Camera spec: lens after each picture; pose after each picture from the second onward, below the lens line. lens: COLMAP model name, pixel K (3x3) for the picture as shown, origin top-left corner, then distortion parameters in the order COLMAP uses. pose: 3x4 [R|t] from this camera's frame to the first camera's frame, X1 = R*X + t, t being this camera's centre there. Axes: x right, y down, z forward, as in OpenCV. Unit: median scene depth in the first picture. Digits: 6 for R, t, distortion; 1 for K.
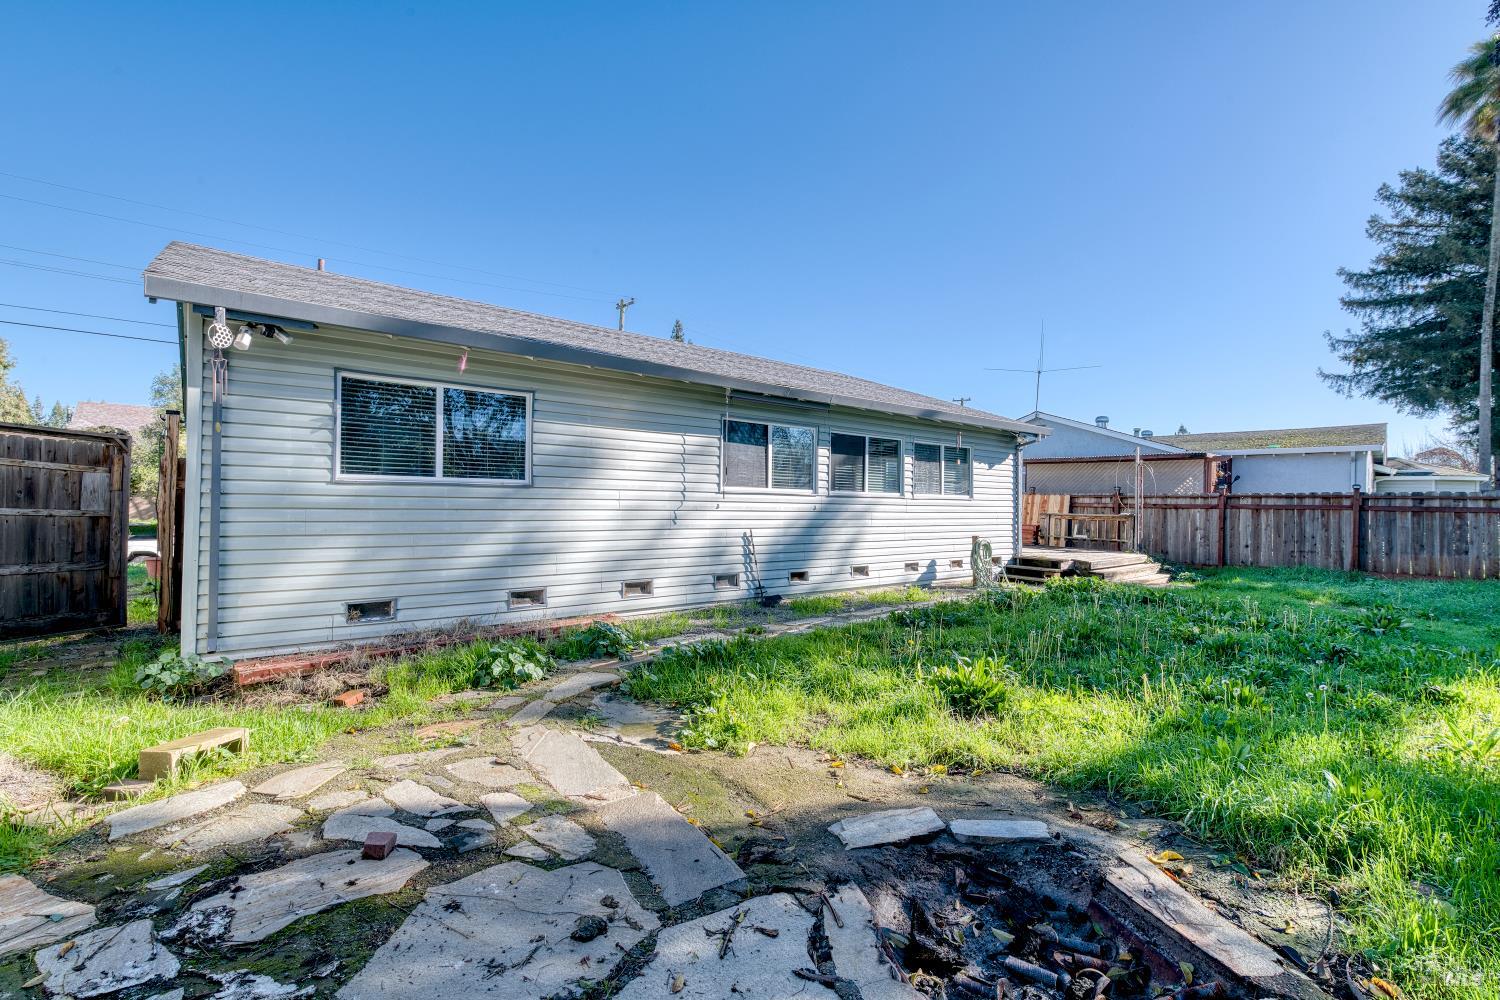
lens RADIAL K [[670.7, 0, 746.1], [0, 670.7, 502.8], [0, 0, 1]] dist [0.001402, -0.003259]
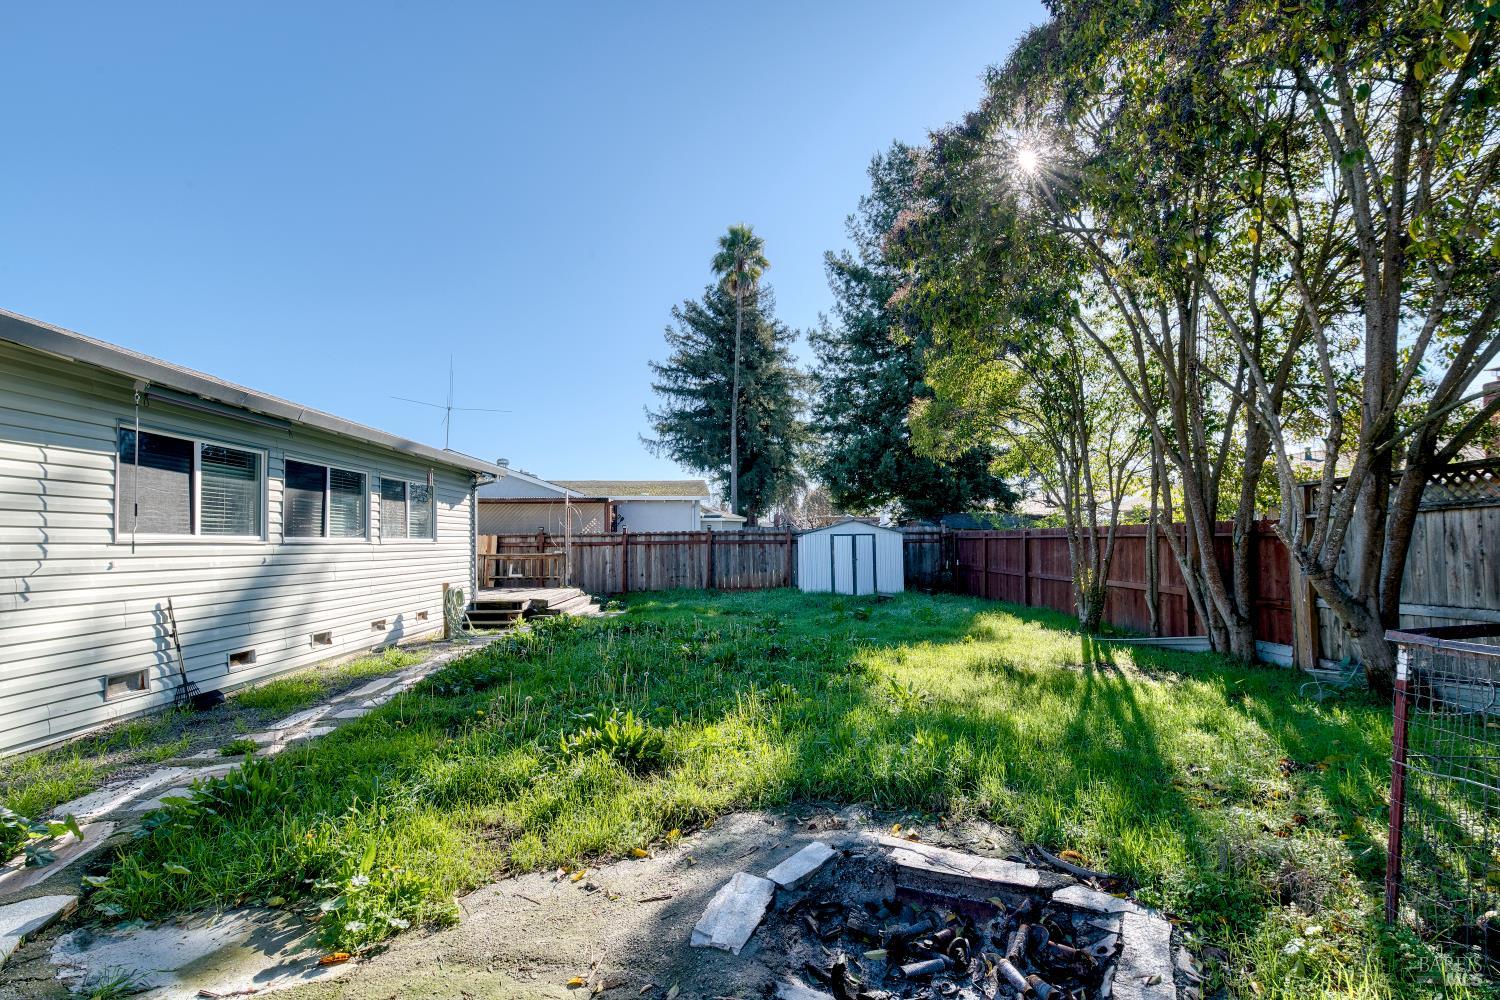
lens RADIAL K [[670.7, 0, 768.4], [0, 670.7, 524.9], [0, 0, 1]] dist [0.001402, -0.003259]
pose [[0.597819, -0.002847, 0.801626, -0.138318], [0.021686, 0.999685, -0.012623, -0.009218], [-0.801337, 0.024930, 0.597693, 0.111087]]
